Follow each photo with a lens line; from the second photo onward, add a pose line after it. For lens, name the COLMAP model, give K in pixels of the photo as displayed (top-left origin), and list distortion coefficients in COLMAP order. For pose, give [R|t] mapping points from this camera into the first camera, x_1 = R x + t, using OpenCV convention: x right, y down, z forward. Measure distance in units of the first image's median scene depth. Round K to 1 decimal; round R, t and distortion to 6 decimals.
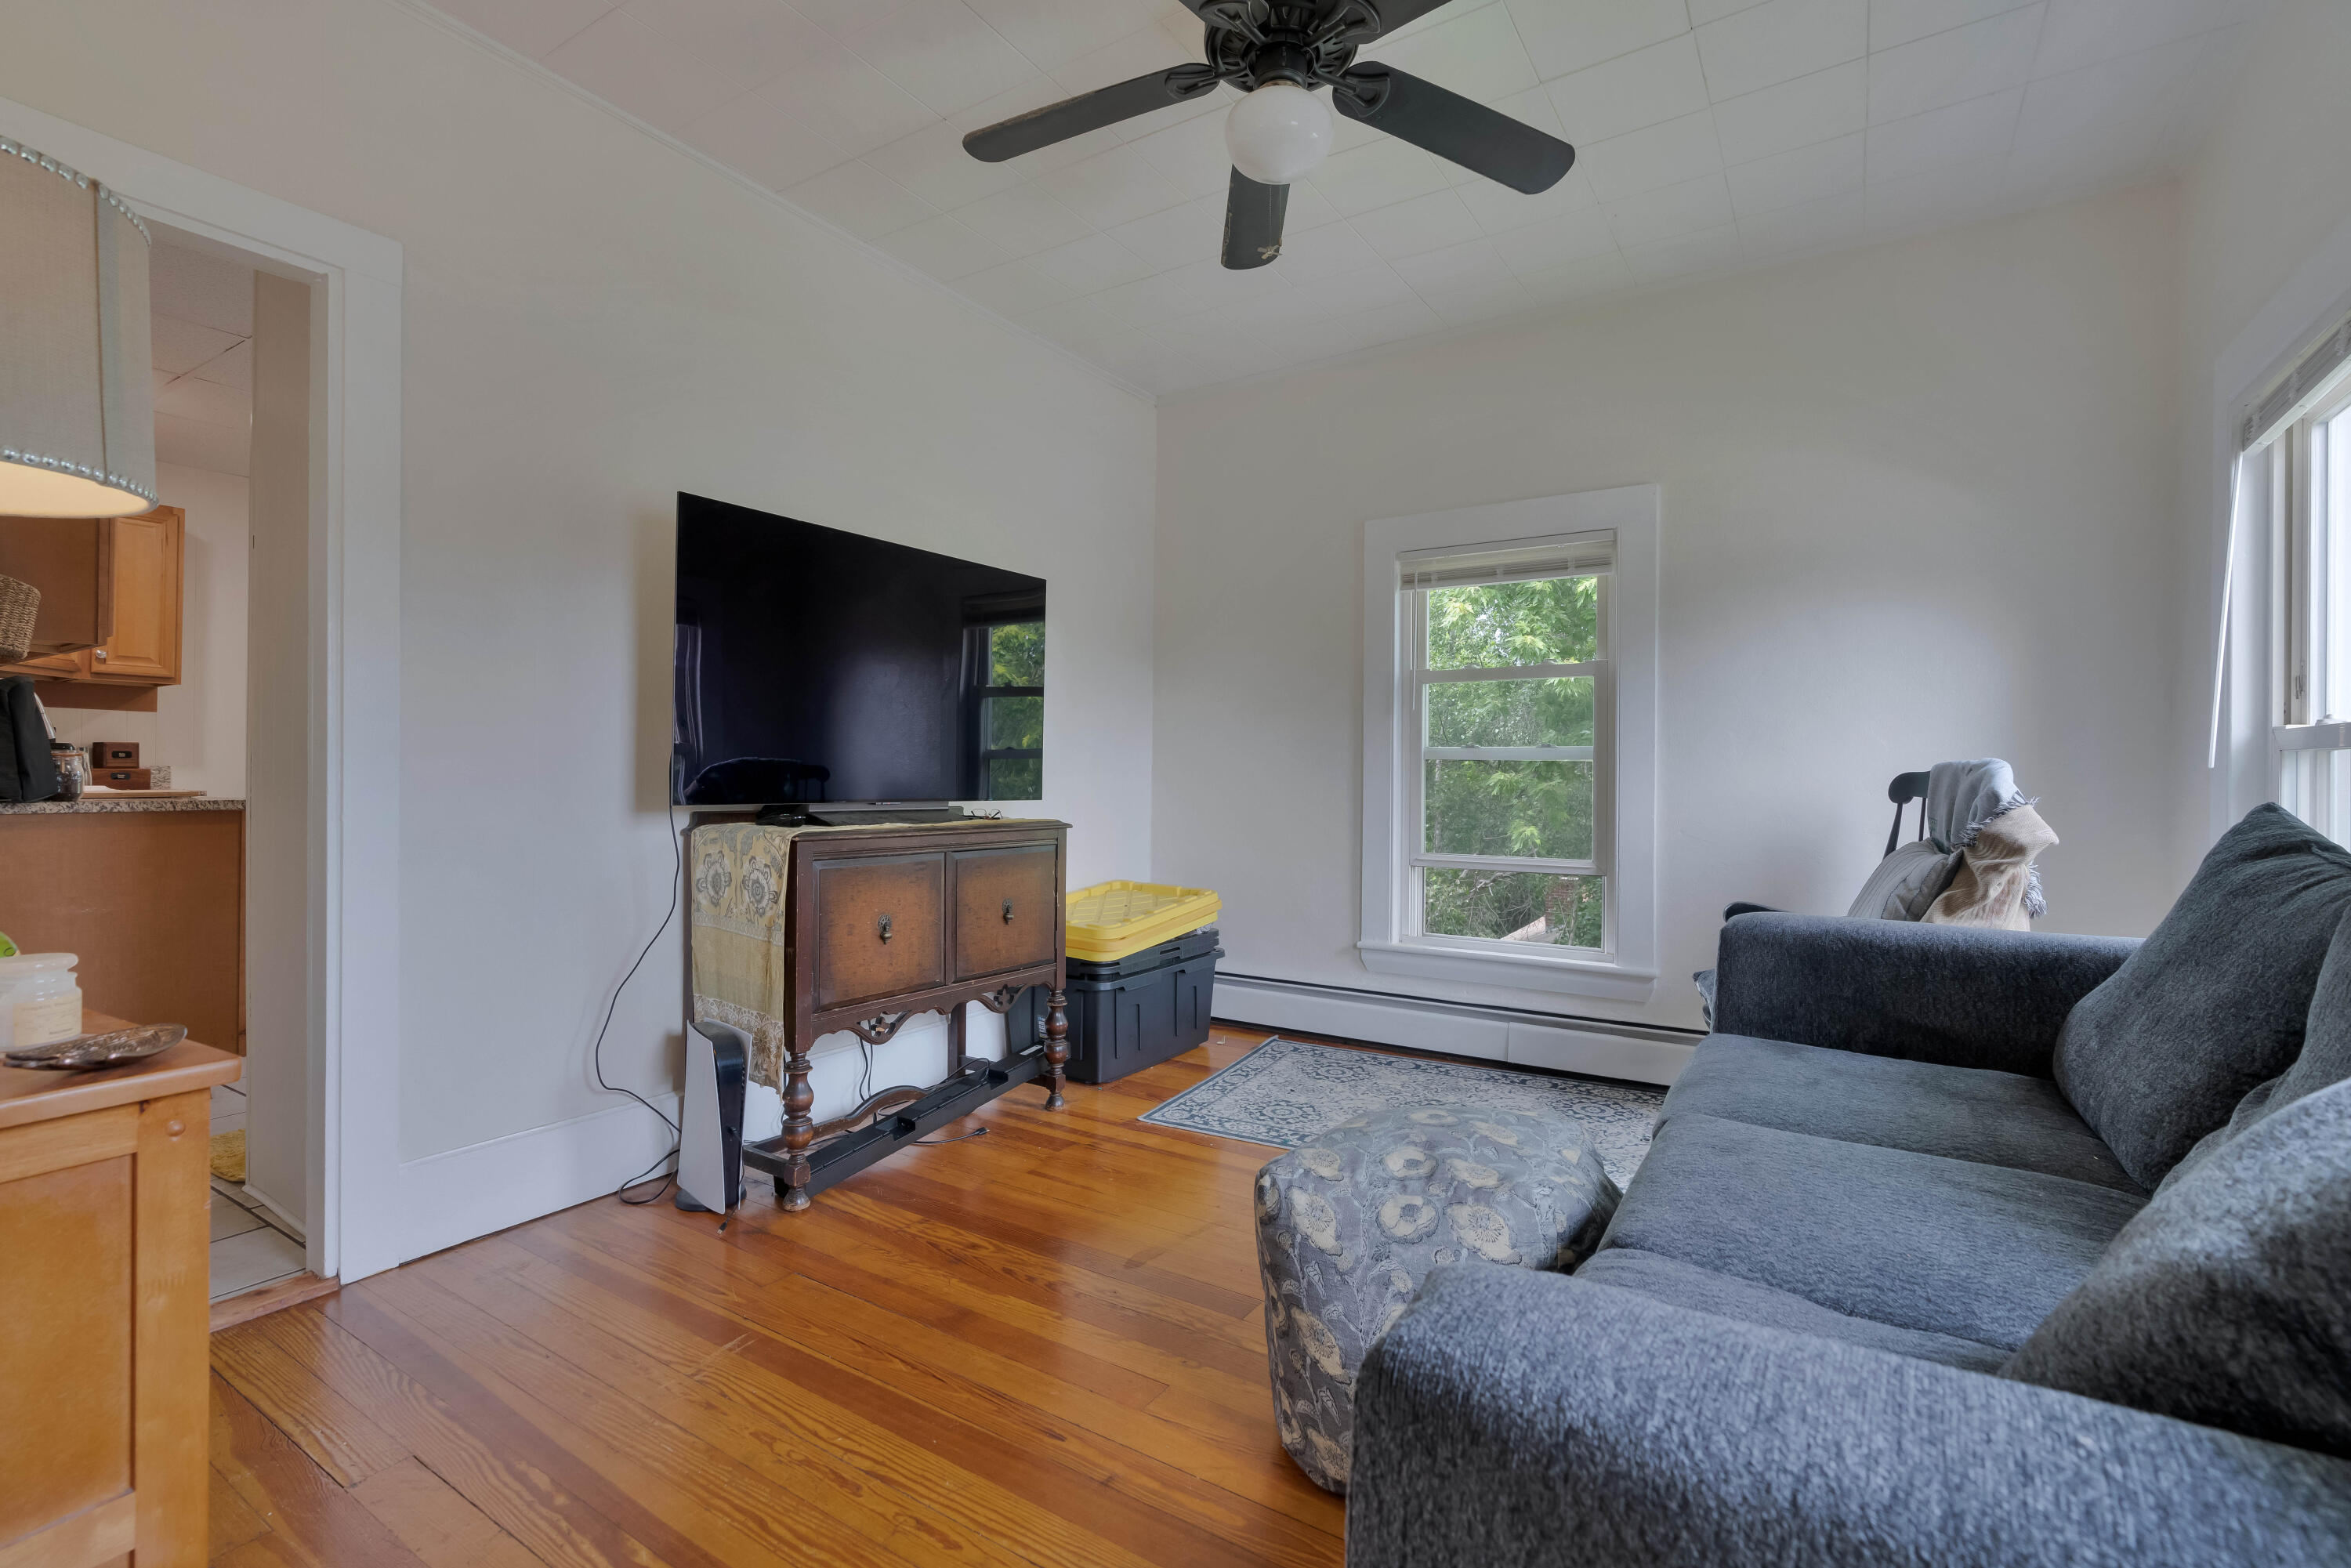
lens RADIAL K [[1060.8, 0, 1182.7], [0, 1060.8, 775.1], [0, 0, 1]] dist [-0.003681, 0.000750]
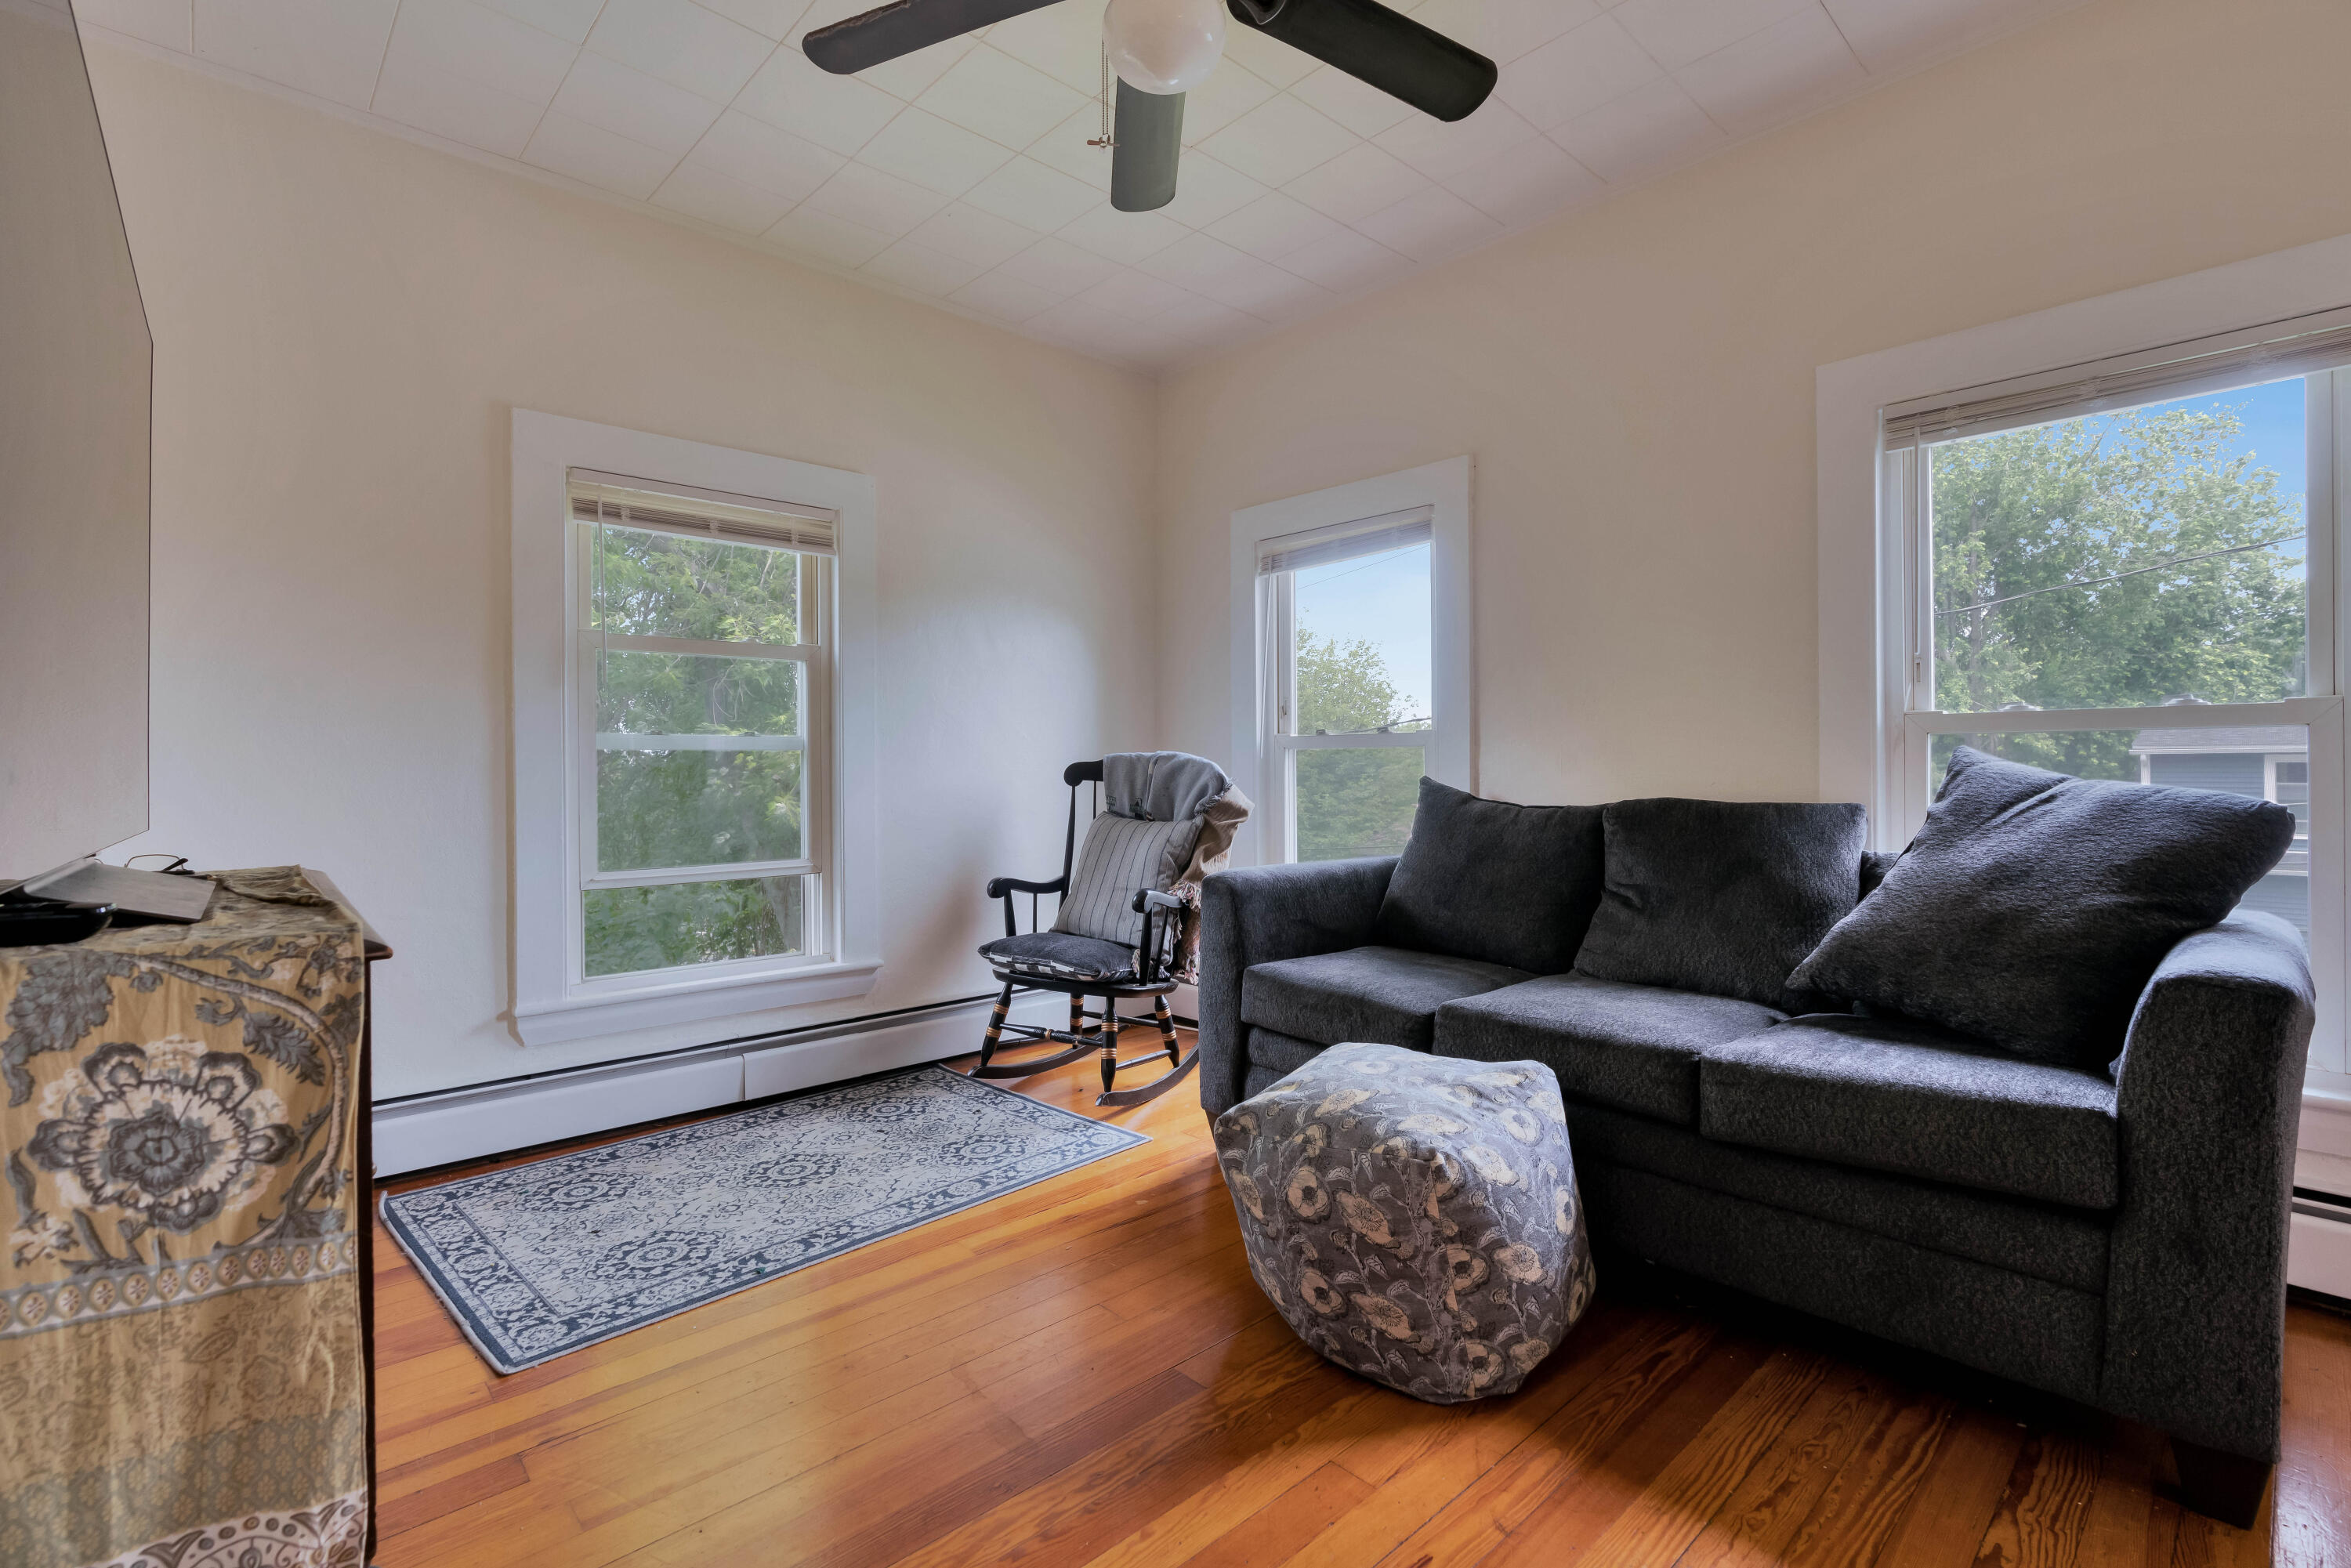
lens RADIAL K [[1060.8, 0, 1189.2], [0, 1060.8, 770.4], [0, 0, 1]] dist [-0.003681, 0.000750]
pose [[0.252158, -0.011022, 0.967623, -0.496468], [0.008180, 0.999924, 0.009258, -0.002597], [-0.967652, 0.005581, 0.252229, 0.497498]]
